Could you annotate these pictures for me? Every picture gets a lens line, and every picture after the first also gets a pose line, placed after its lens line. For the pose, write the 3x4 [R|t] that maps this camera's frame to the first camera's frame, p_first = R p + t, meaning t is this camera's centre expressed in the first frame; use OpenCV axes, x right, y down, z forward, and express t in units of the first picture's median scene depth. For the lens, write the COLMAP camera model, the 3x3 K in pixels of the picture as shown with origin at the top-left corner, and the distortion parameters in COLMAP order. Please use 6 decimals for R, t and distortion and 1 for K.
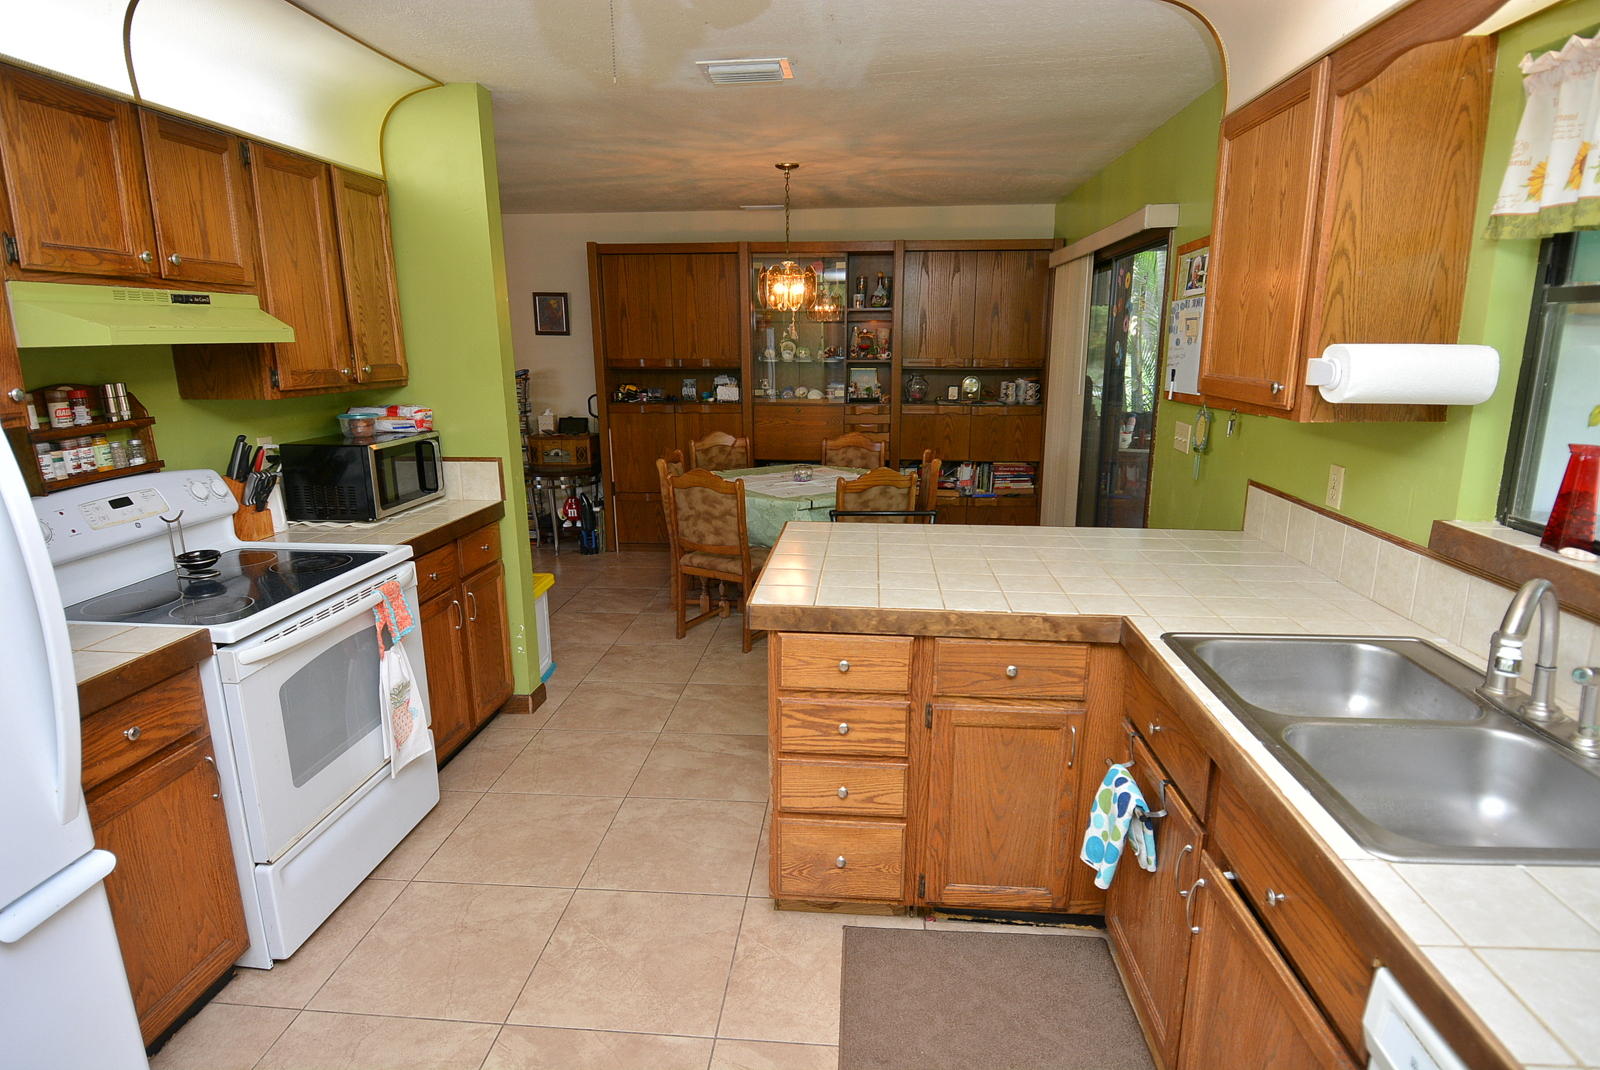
lens RADIAL K [[854.7, 0, 807.1], [0, 854.7, 536.2], [0, 0, 1]] dist [0.023465, -0.034513]
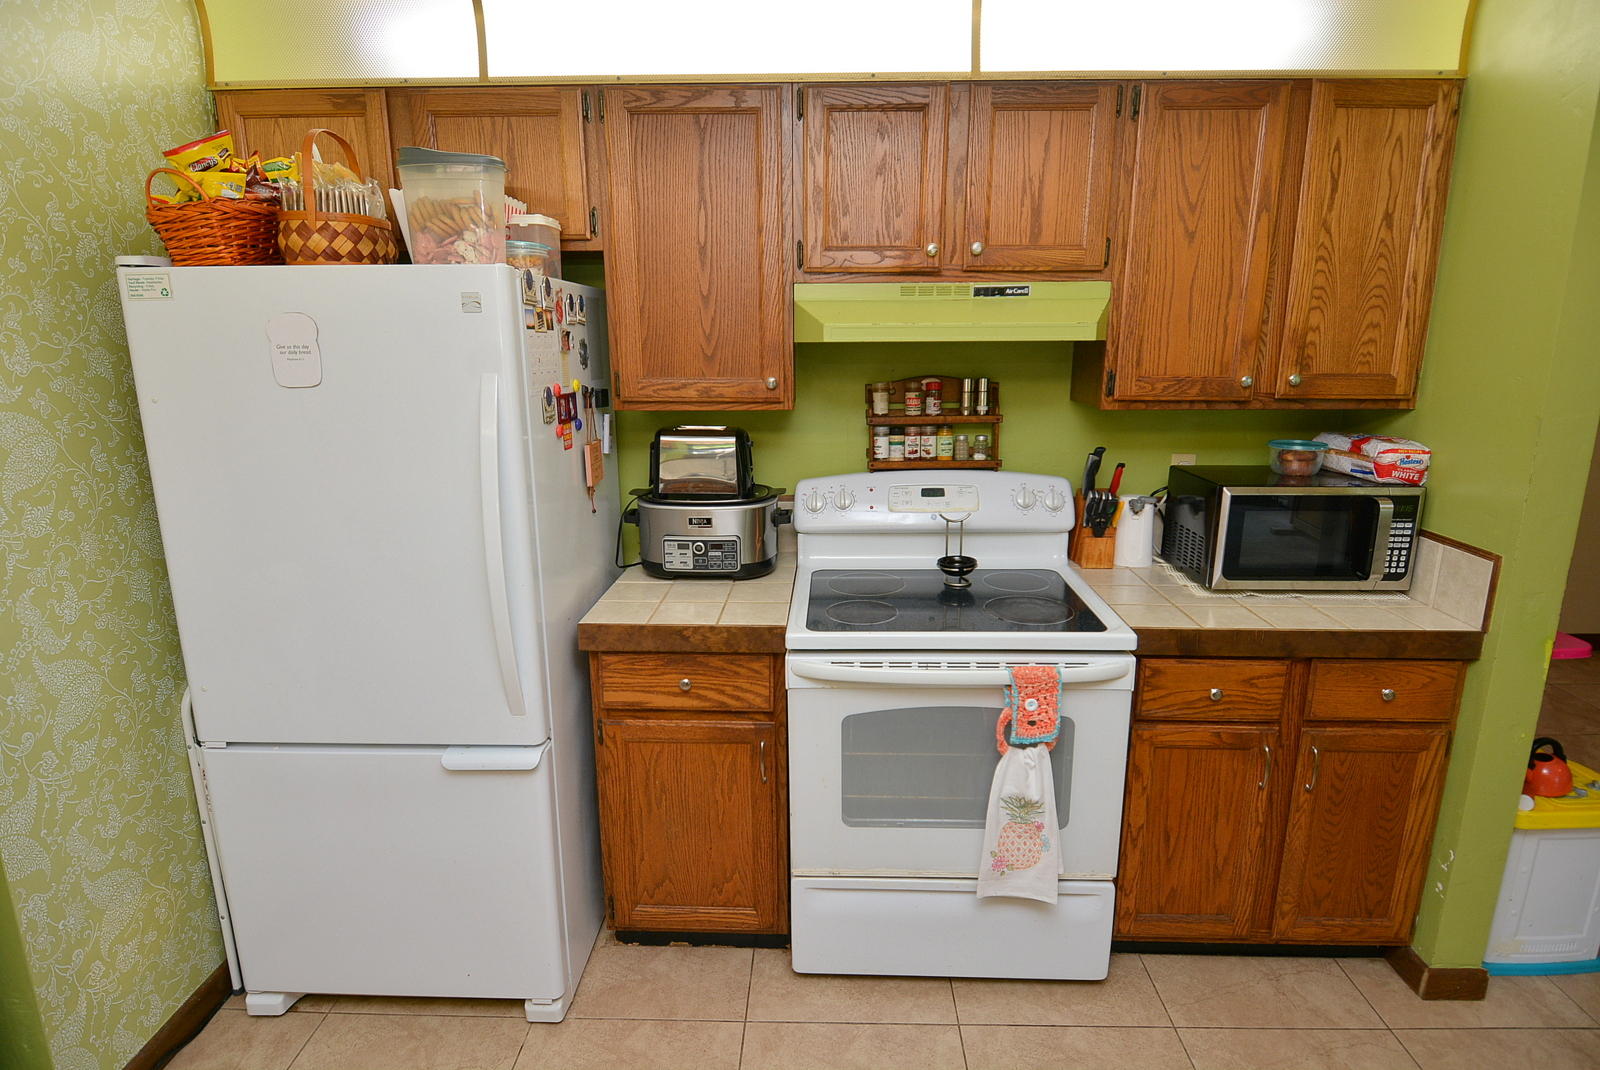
lens RADIAL K [[854.7, 0, 807.1], [0, 854.7, 536.2], [0, 0, 1]] dist [0.023465, -0.034513]
pose [[0.047128, 0.239136, -0.969842, 0.203328], [-0.221371, 0.949278, 0.223308, -0.181074], [0.974050, 0.204171, 0.097675, 0.736648]]
